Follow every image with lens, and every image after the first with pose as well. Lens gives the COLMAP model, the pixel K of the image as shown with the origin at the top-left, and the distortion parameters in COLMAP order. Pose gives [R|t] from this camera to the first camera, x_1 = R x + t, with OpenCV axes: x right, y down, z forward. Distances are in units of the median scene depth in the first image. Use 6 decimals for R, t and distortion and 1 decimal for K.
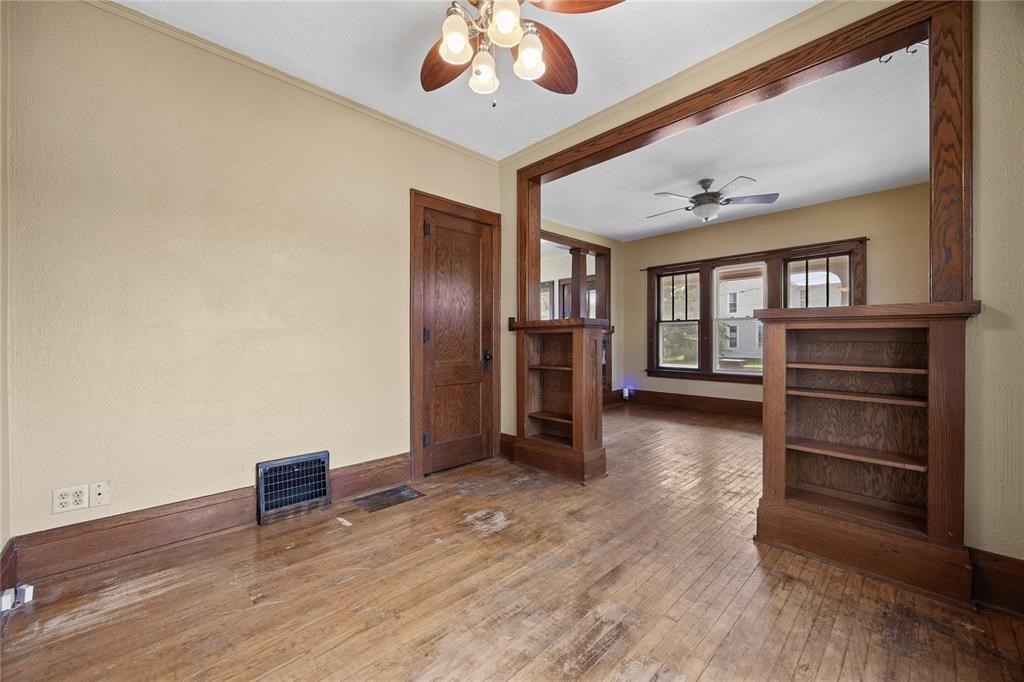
lens RADIAL K [[398.8, 0, 515.0], [0, 398.8, 340.4], [0, 0, 1]] dist [0.003187, 0.000198]
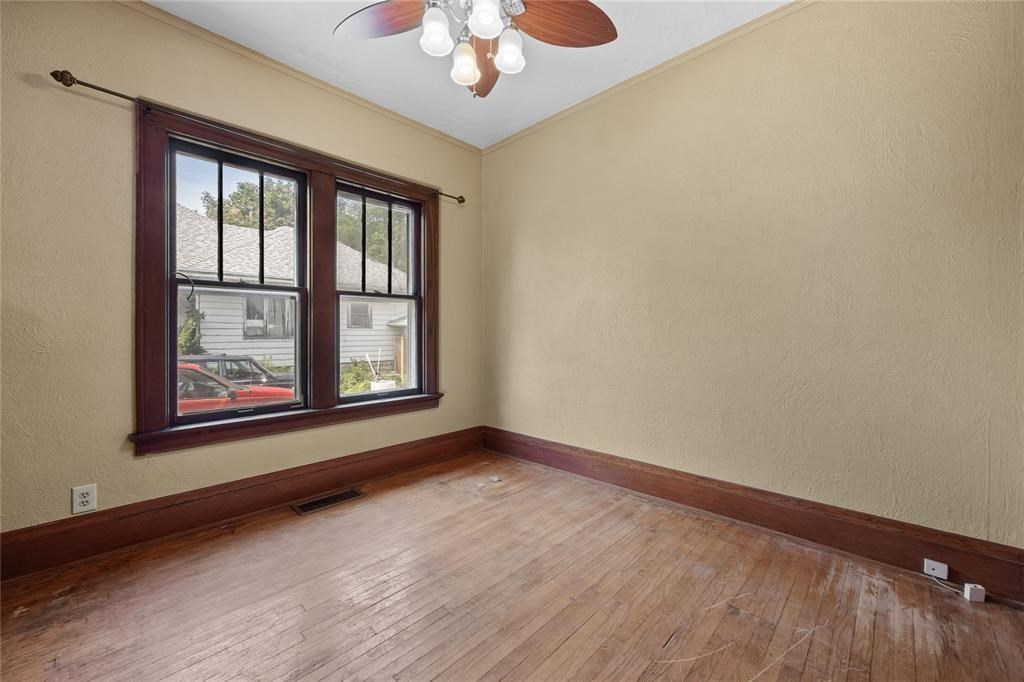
lens RADIAL K [[398.8, 0, 511.8], [0, 398.8, 337.6], [0, 0, 1]] dist [0.003187, 0.000198]
pose [[-0.999792, 0.012186, -0.016365, -0.124563], [0.012088, 0.999908, 0.006073, 0.011772], [0.016438, 0.005874, -0.999848, 1.931604]]
